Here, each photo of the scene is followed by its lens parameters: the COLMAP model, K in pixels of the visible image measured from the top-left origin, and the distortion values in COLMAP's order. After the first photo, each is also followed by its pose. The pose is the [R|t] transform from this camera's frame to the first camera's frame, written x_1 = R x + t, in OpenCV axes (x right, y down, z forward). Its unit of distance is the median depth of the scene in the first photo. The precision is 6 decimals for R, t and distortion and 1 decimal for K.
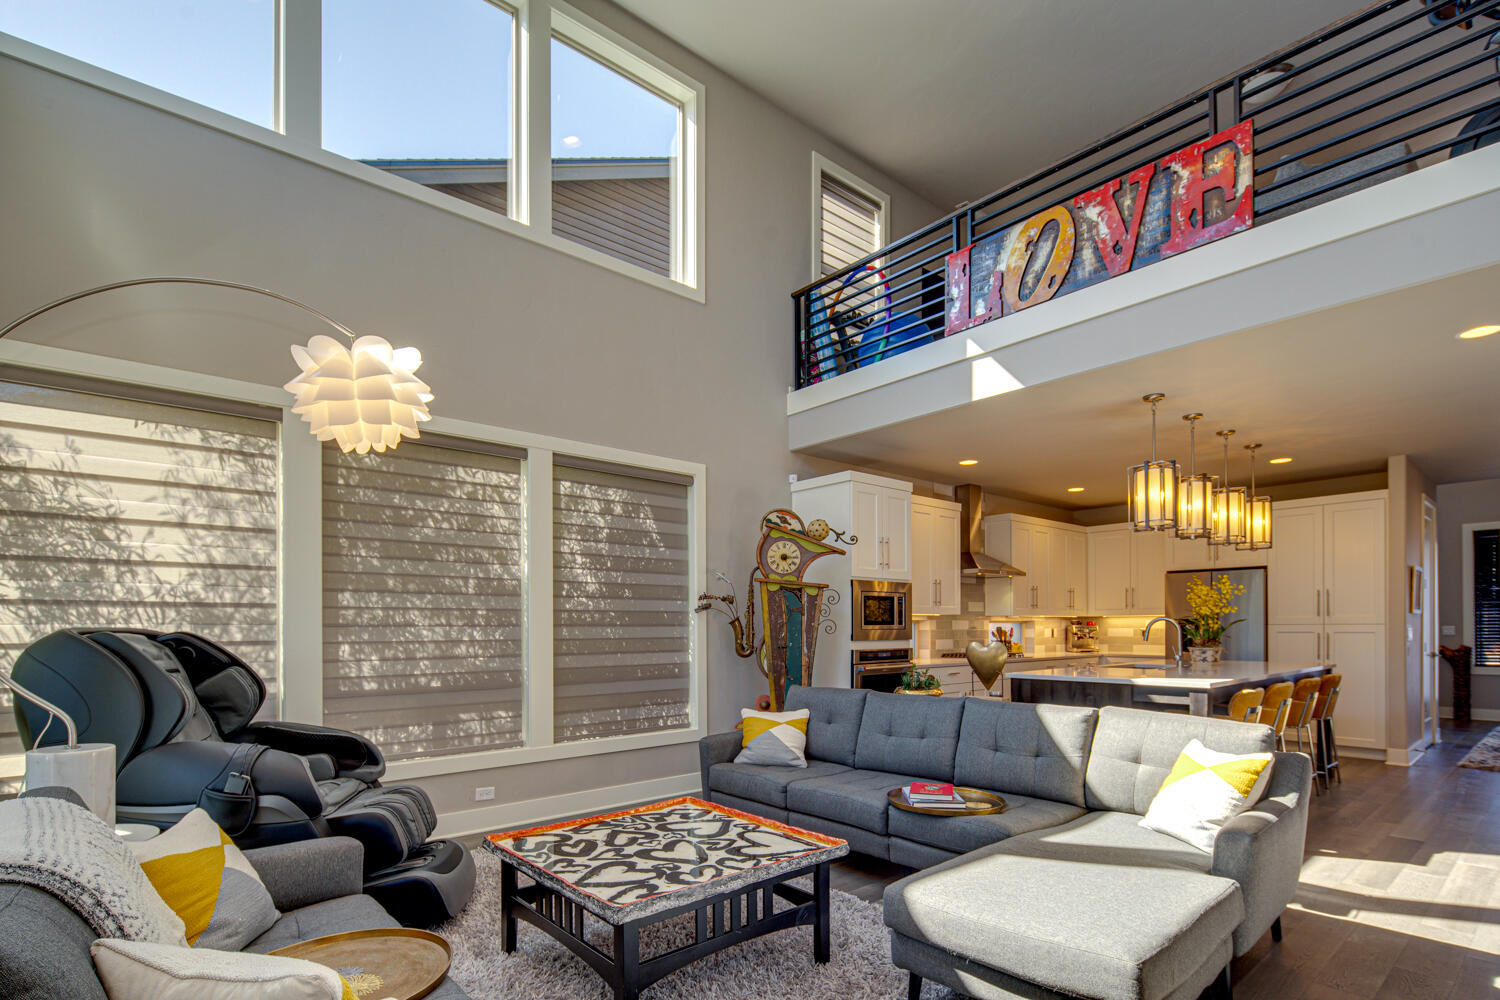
lens RADIAL K [[738.8, 0, 749.4], [0, 738.8, 626.5], [0, 0, 1]] dist [0.009199, -0.006211]
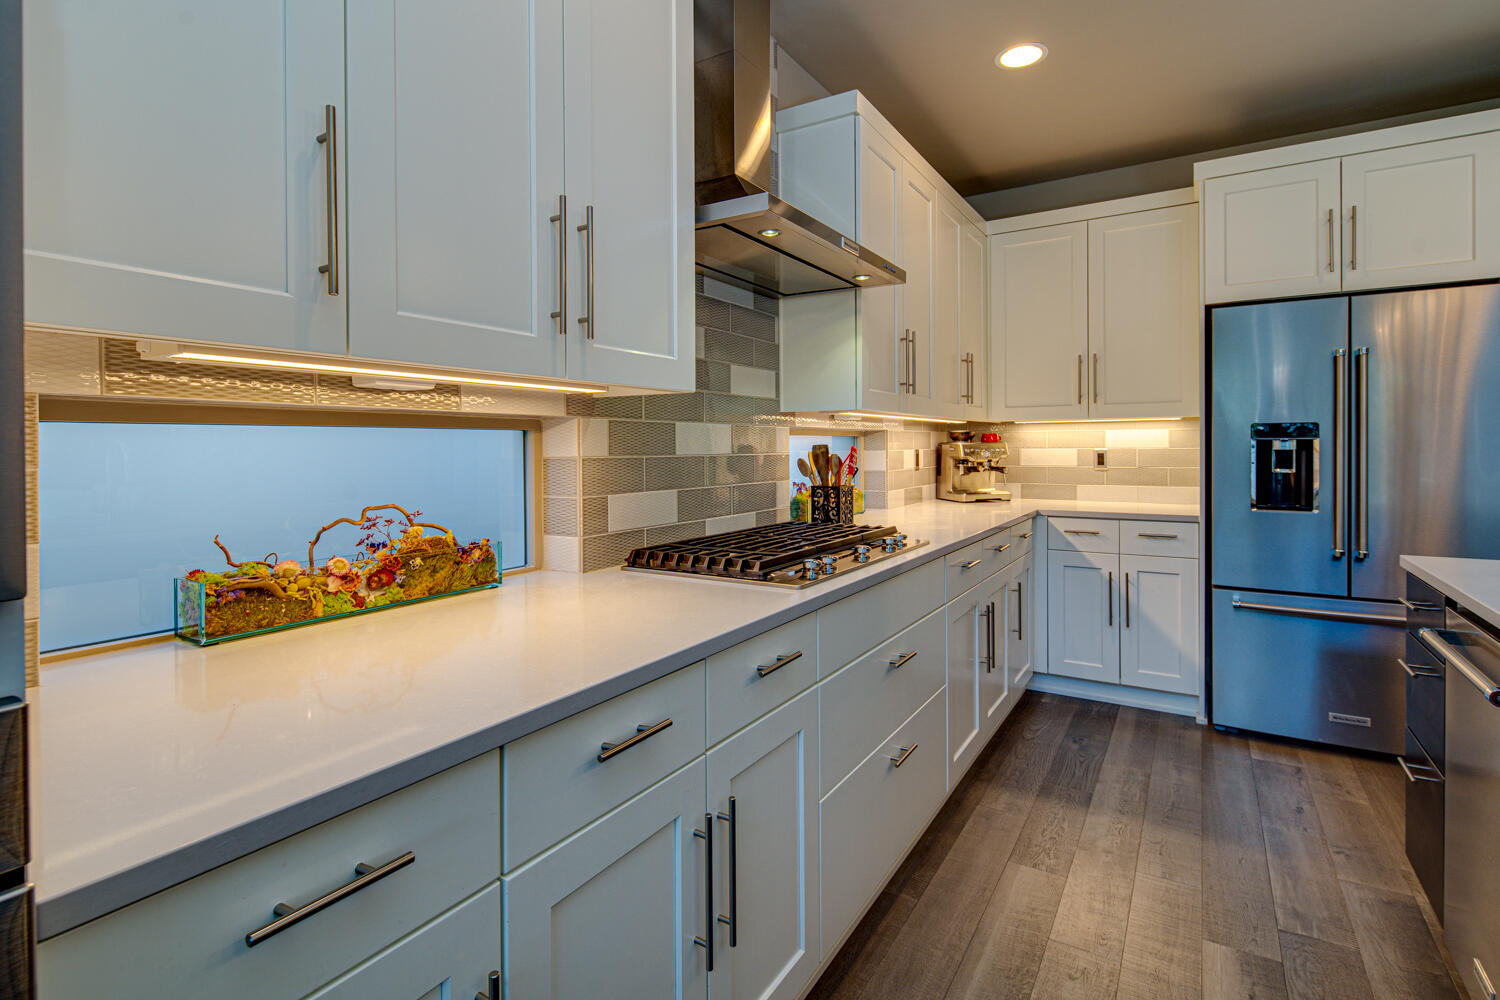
lens RADIAL K [[738.8, 0, 753.5], [0, 738.8, 450.4], [0, 0, 1]] dist [0.009199, -0.006211]
pose [[0.952278, -0.003879, 0.305208, 0.240601], [0.002654, 0.999987, 0.004429, 0.001428], [-0.305221, -0.003408, 0.952275, 0.801361]]
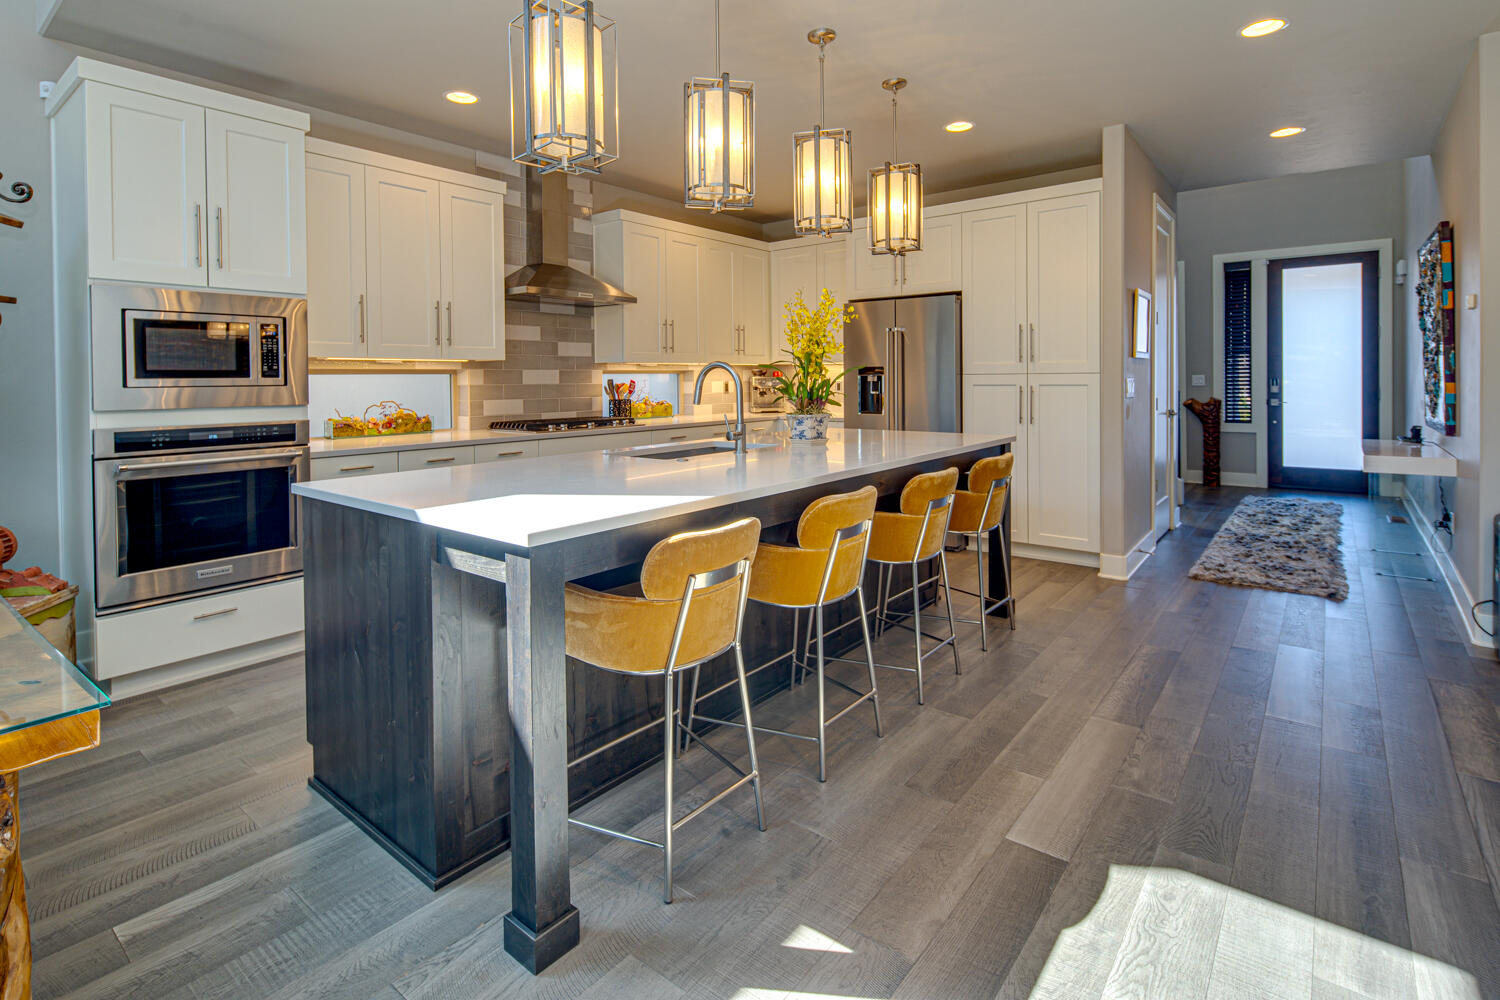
lens RADIAL K [[738.8, 0, 751.2], [0, 738.8, 386.6], [0, 0, 1]] dist [0.009199, -0.006211]
pose [[0.982210, -0.007822, 0.187620, 0.388262], [0.005922, 0.999925, 0.010683, 0.000599], [-0.187690, -0.009382, 0.982183, 0.363354]]
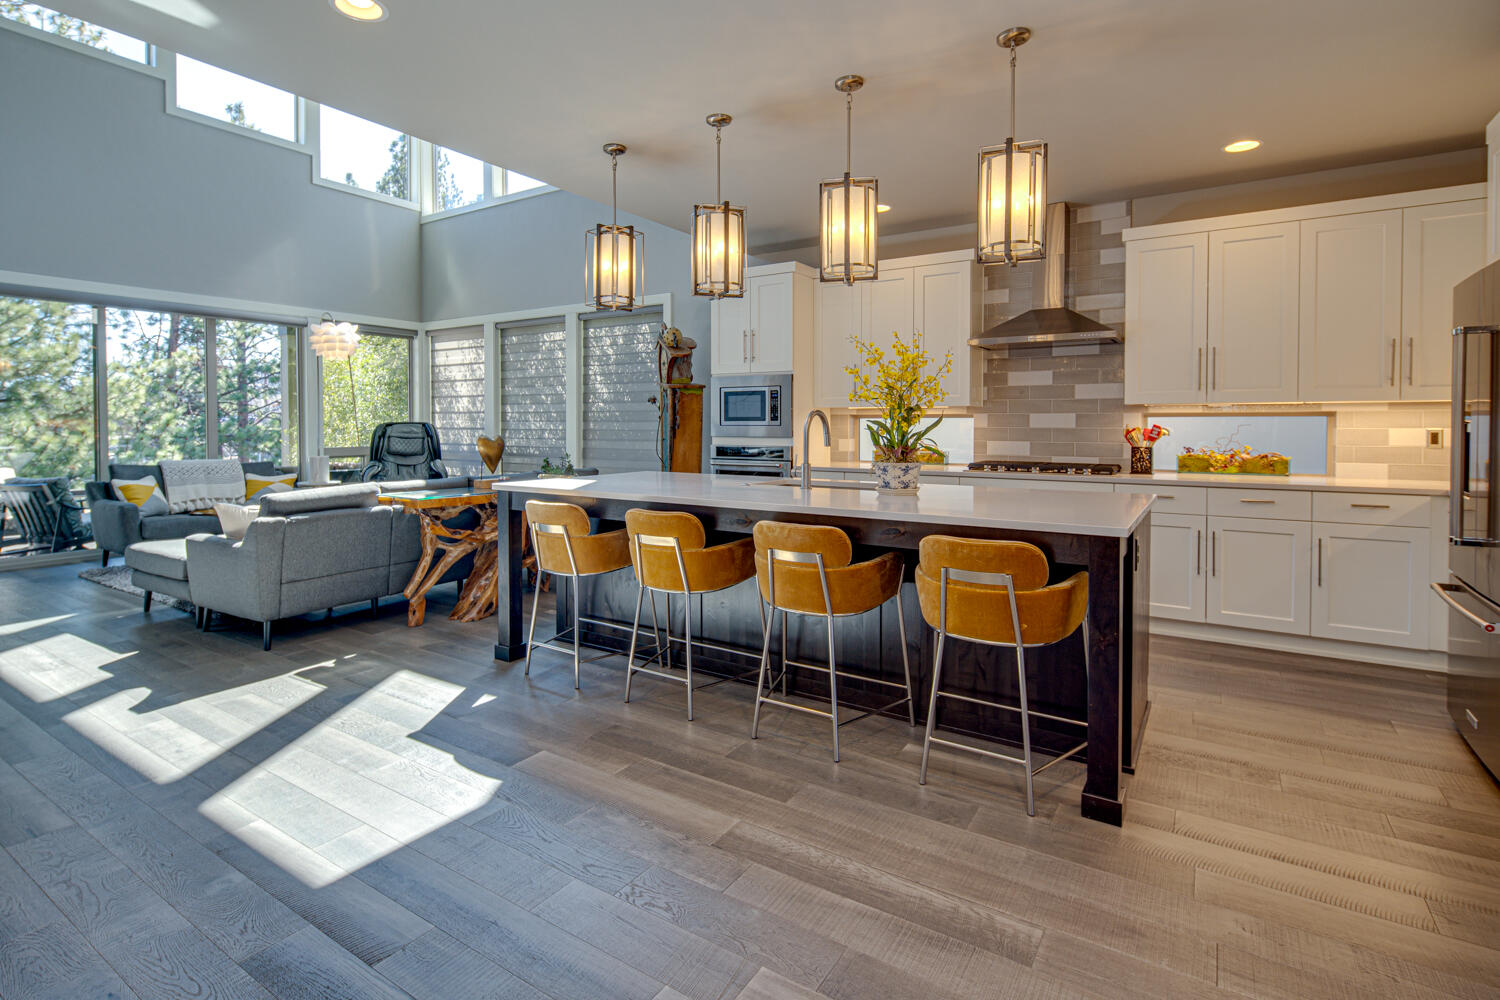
lens RADIAL K [[738.8, 0, 739.5], [0, 738.8, 440.5], [0, 0, 1]] dist [0.009199, -0.006211]
pose [[0.275483, 0.027016, -0.960926, 0.950368], [0.001064, 0.999596, 0.028408, -0.003543], [0.961305, -0.008848, 0.275343, 0.615859]]
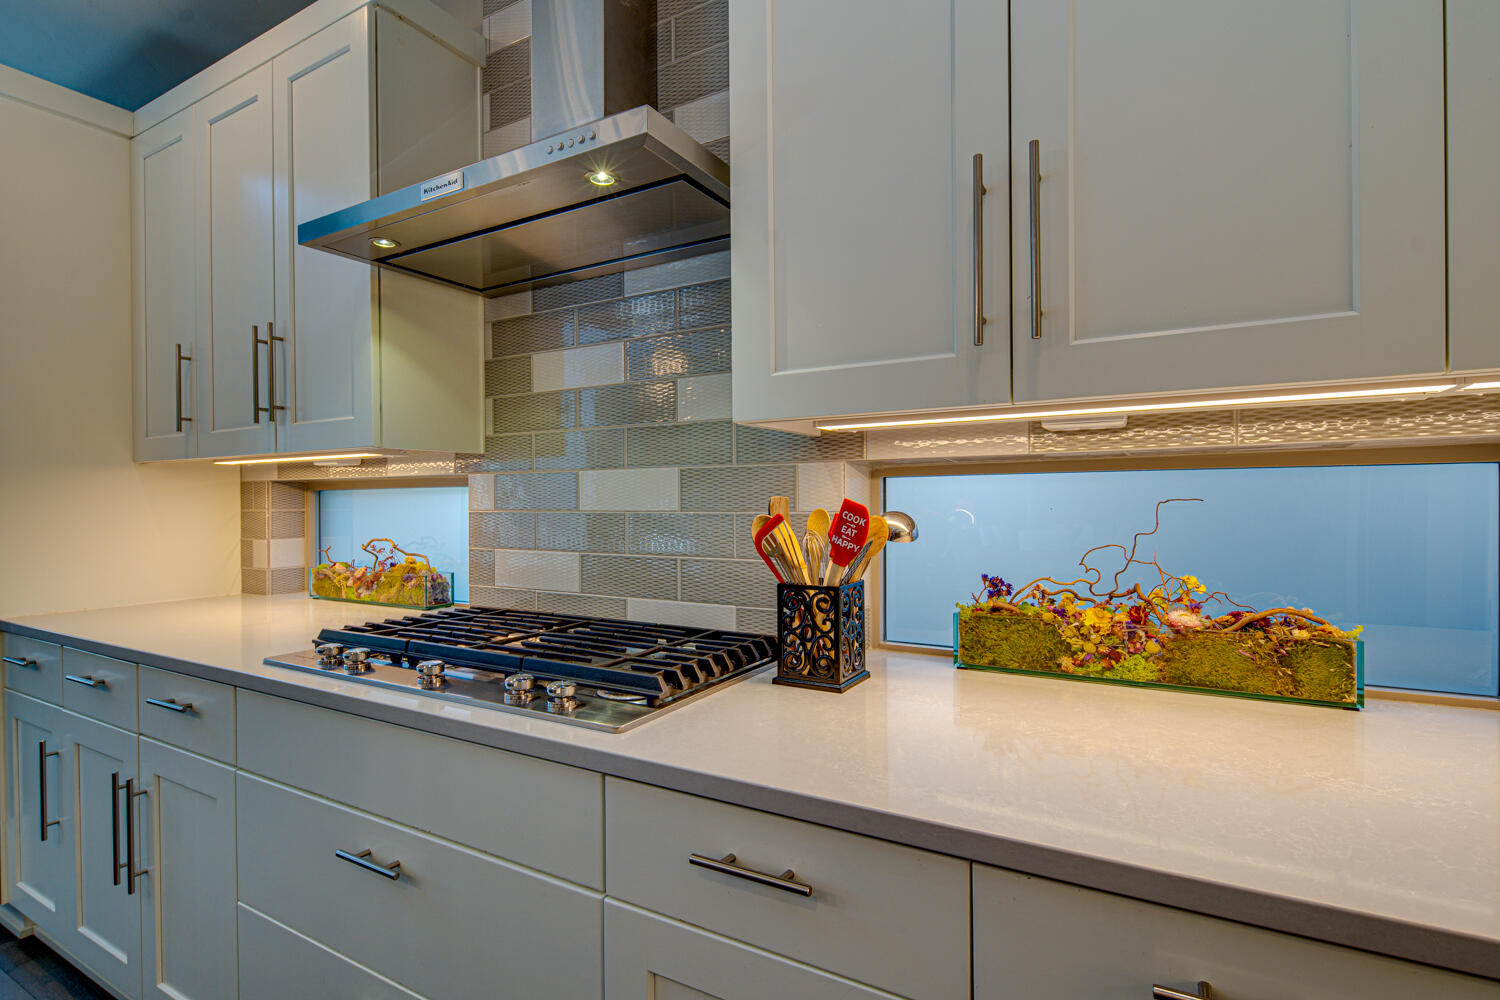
lens RADIAL K [[738.8, 0, 741.9], [0, 738.8, 506.3], [0, 0, 1]] dist [0.009199, -0.006211]
pose [[0.318141, 0.007047, -0.948017, 0.568456], [0.006072, 0.999937, 0.009471, 0.001110], [0.948024, -0.008770, 0.318078, 1.081814]]
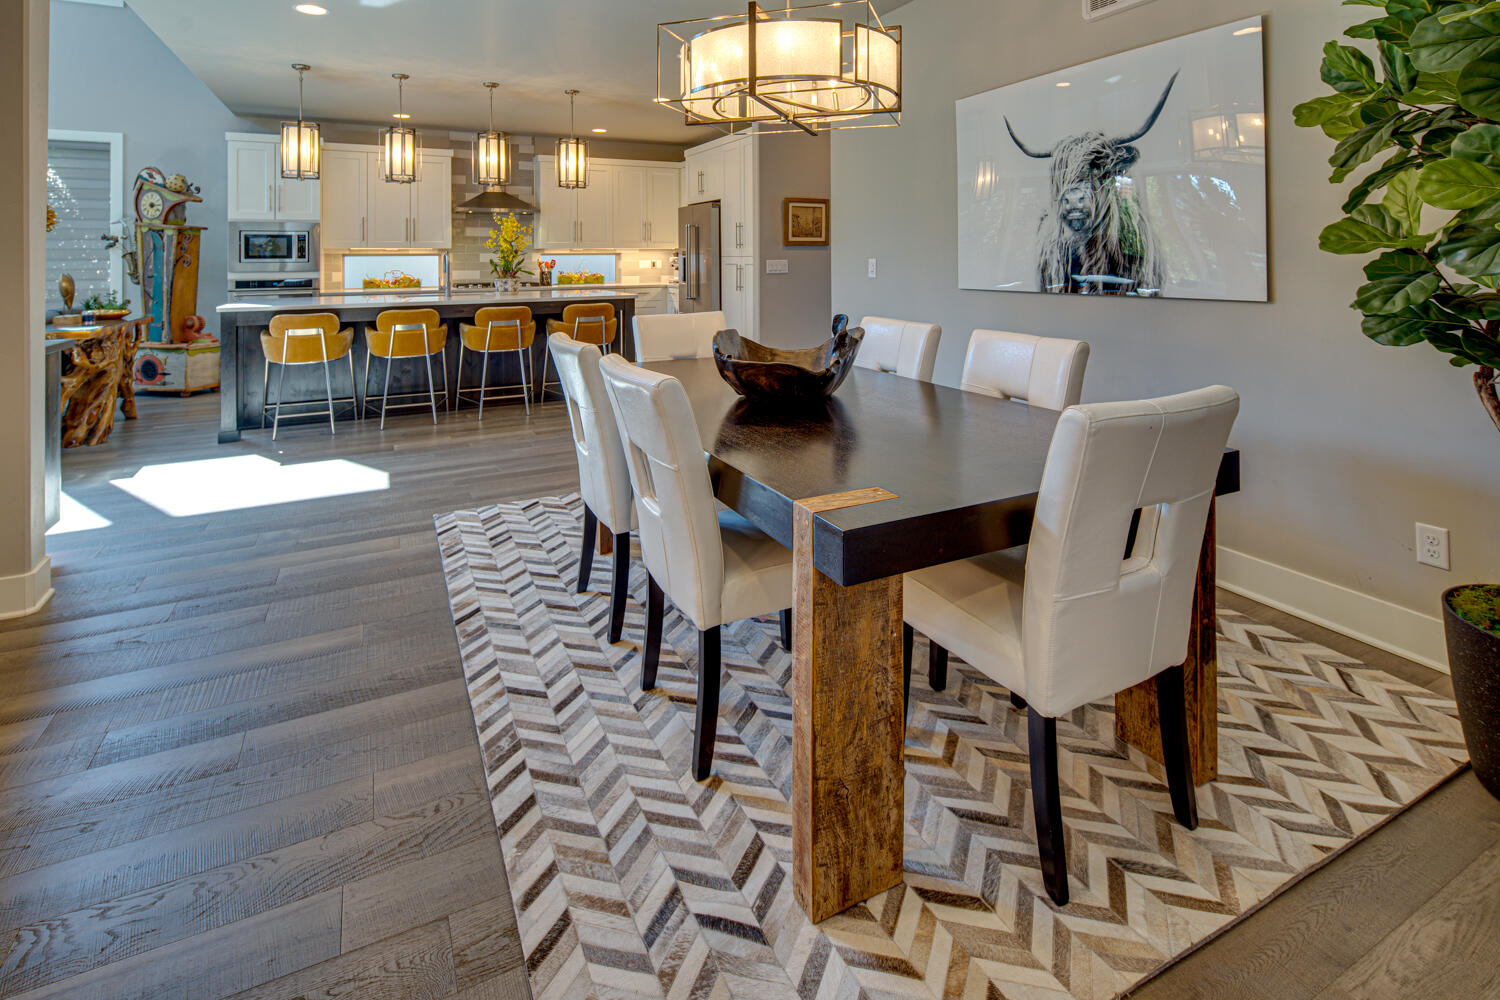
lens RADIAL K [[738.8, 0, 750.1], [0, 738.8, 251.1], [0, 0, 1]] dist [0.009199, -0.006211]
pose [[0.971617, -0.004156, -0.236525, 1.037113], [0.002880, 0.999979, -0.005740, -0.004535], [0.236544, 0.004895, 0.971609, 0.015008]]
